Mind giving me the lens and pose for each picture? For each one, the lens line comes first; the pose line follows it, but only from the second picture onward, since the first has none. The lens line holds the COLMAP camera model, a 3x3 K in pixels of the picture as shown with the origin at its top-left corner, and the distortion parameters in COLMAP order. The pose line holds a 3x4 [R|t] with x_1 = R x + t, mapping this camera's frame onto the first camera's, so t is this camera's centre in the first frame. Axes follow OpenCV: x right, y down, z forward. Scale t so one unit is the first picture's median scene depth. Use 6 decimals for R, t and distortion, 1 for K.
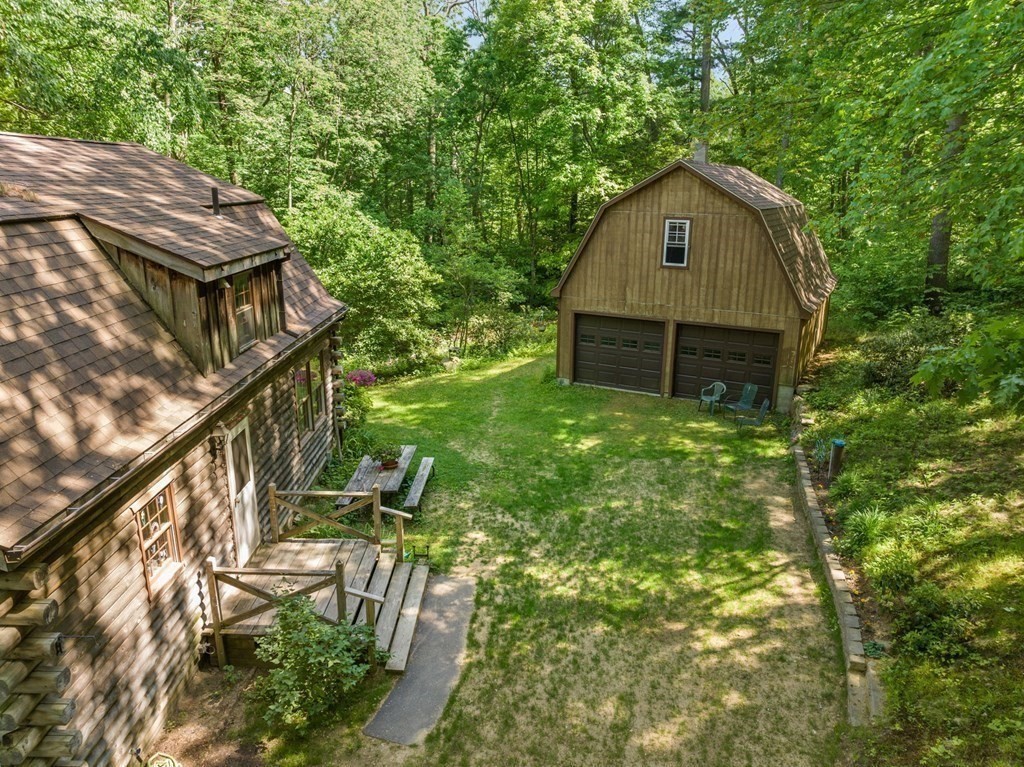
lens RADIAL K [[730.3, 0, 510.6], [0, 730.3, 387.4], [0, 0, 1]] dist [-0.021057, -0.036521]
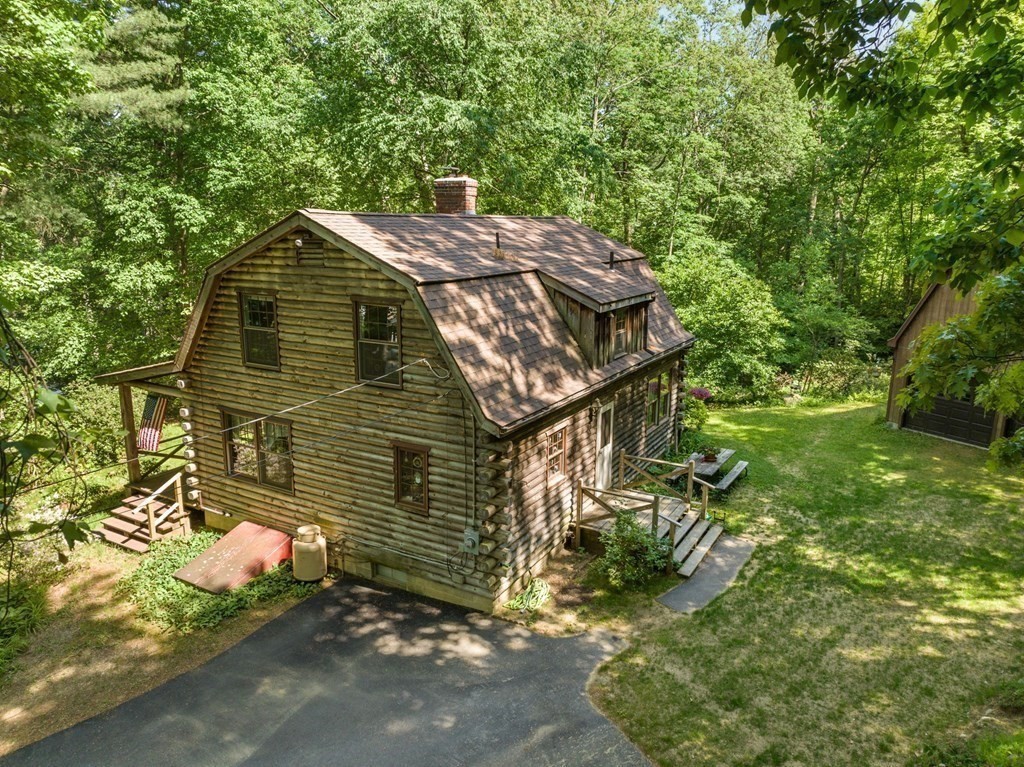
lens RADIAL K [[730.3, 0, 510.6], [0, 730.3, 387.4], [0, 0, 1]] dist [-0.021057, -0.036521]
pose [[0.873625, 0.109685, -0.474076, 0.131984], [-0.134038, 0.990817, -0.017763, 0.050739], [0.467774, 0.079062, 0.880305, -0.345920]]
